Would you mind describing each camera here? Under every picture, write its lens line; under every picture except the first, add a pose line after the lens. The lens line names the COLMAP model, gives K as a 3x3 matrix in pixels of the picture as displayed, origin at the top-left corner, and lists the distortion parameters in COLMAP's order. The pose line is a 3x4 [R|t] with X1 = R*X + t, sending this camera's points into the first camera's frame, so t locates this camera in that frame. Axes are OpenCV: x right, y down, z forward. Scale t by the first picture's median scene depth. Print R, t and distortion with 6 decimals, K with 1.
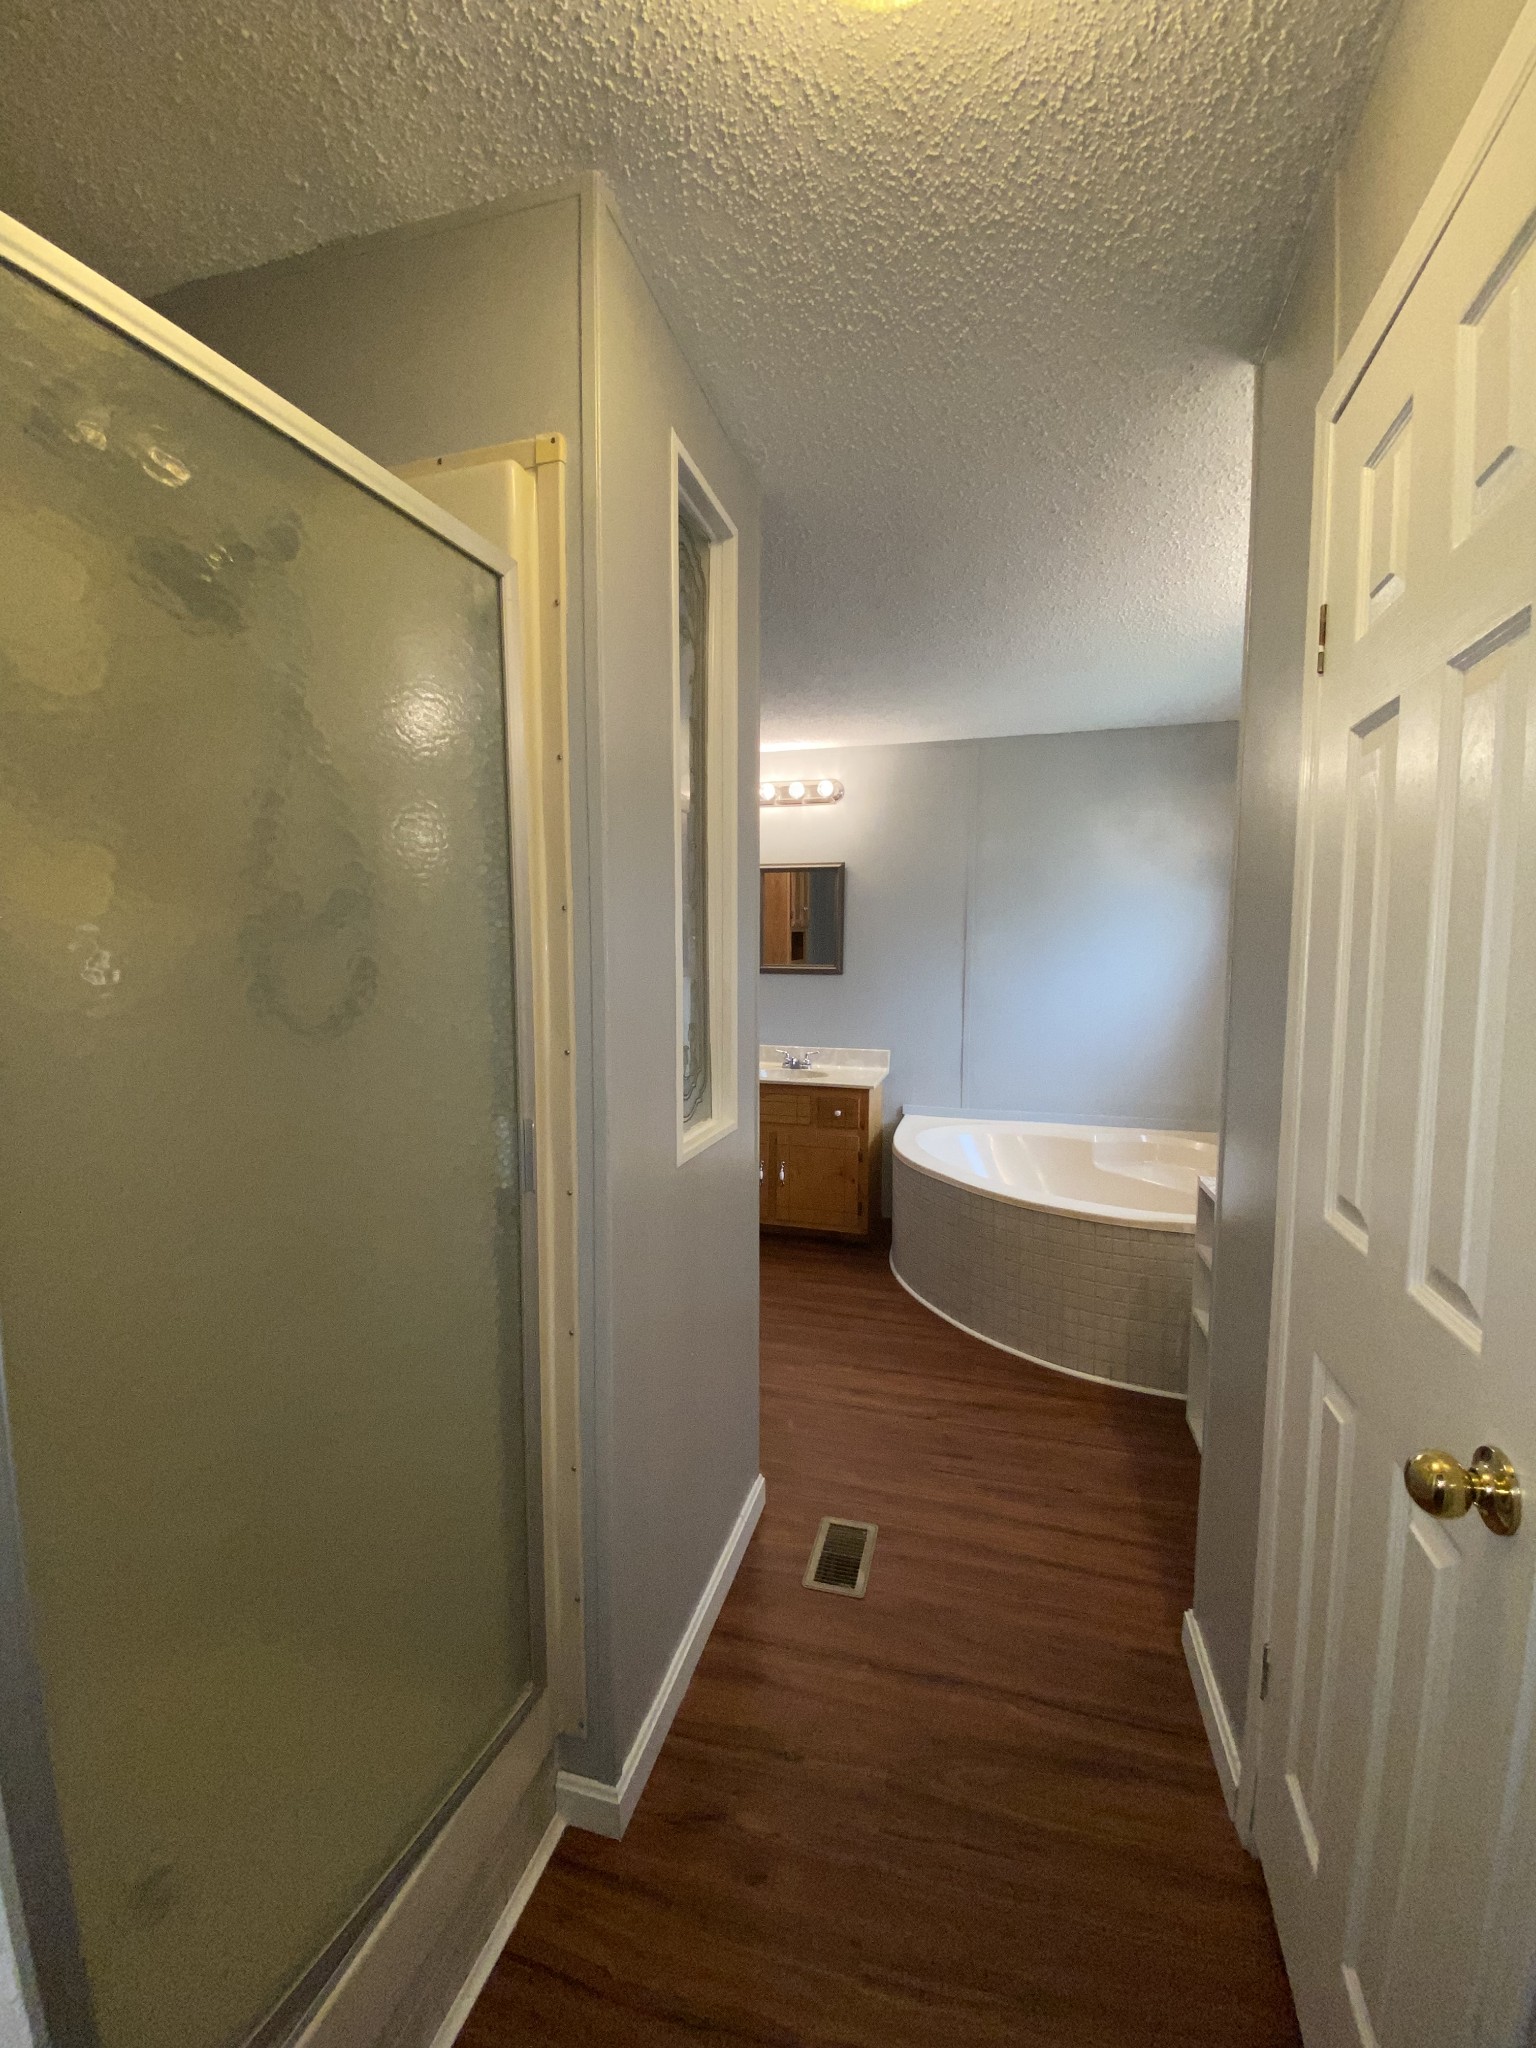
lens RADIAL K [[837.8, 0, 754.4], [0, 837.8, 1013.7], [0, 0, 1]] dist [0.005077, -0.000758]
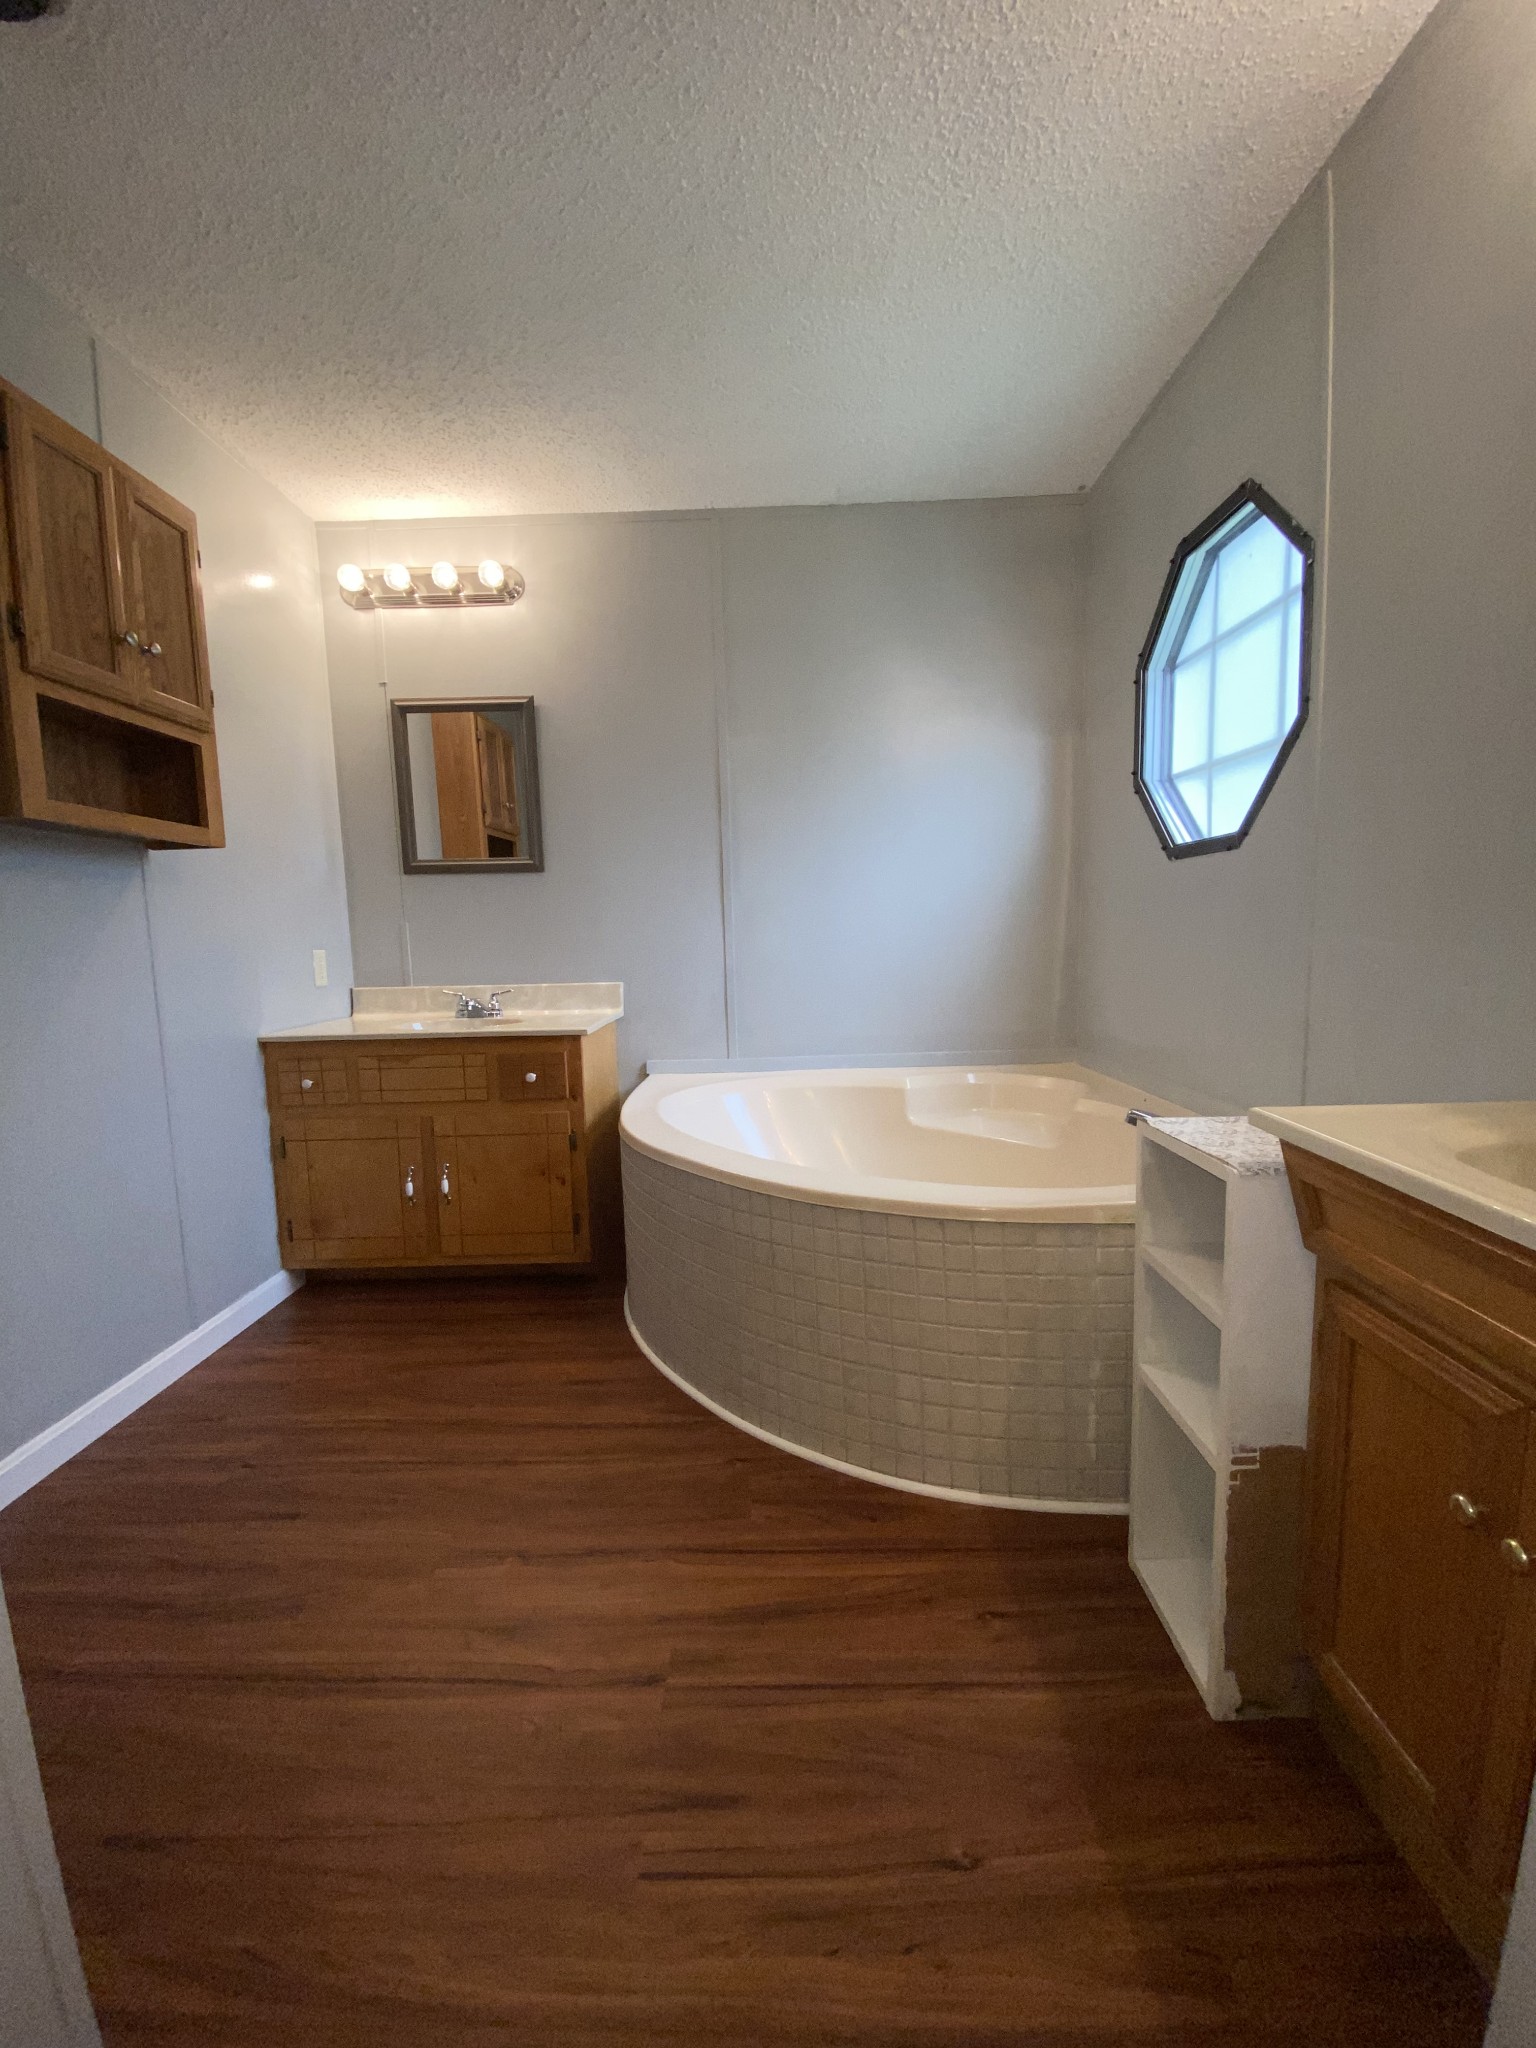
lens RADIAL K [[837.8, 0, 776.2], [0, 837.8, 1019.6], [0, 0, 1]] dist [0.005077, -0.000758]
pose [[0.962277, -0.061521, 0.265025, 0.111543], [0.053809, 0.997892, 0.036267, 0.062486], [-0.266698, -0.020638, 0.963559, 0.343994]]
